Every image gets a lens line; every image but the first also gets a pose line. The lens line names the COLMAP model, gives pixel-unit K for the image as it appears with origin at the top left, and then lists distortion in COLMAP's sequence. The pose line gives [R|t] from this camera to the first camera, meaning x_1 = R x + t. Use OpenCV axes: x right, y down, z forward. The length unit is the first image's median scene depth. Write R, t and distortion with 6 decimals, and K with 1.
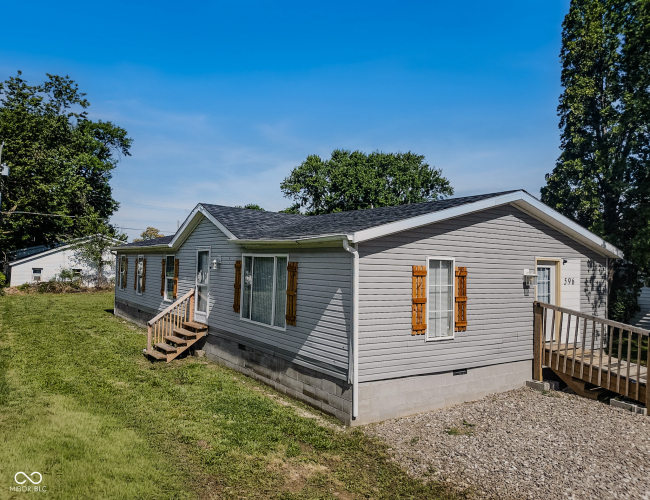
lens RADIAL K [[469.3, 0, 325.0], [0, 469.3, 250.0], [0, 0, 1]] dist [0.024101, -0.002622]
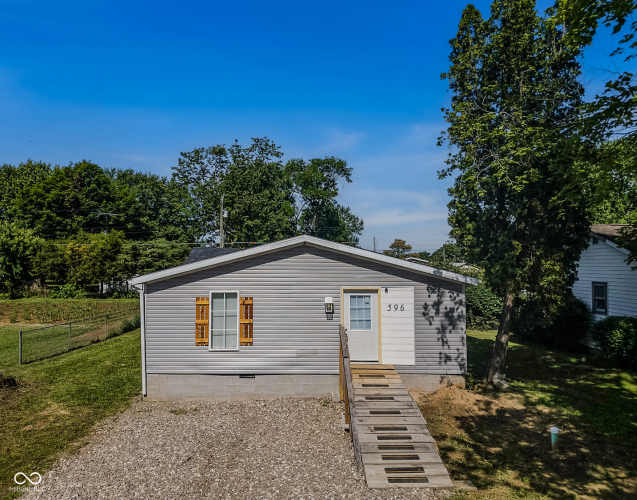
lens RADIAL K [[457.5, 0, 318.2], [0, 457.5, 262.3], [0, 0, 1]] dist [0.006478, 0.001085]
pose [[0.836582, -0.033189, -0.546835, 0.960831], [0.040029, 0.999198, 0.000595, -0.045712], [0.546377, -0.022387, 0.837240, 0.026854]]
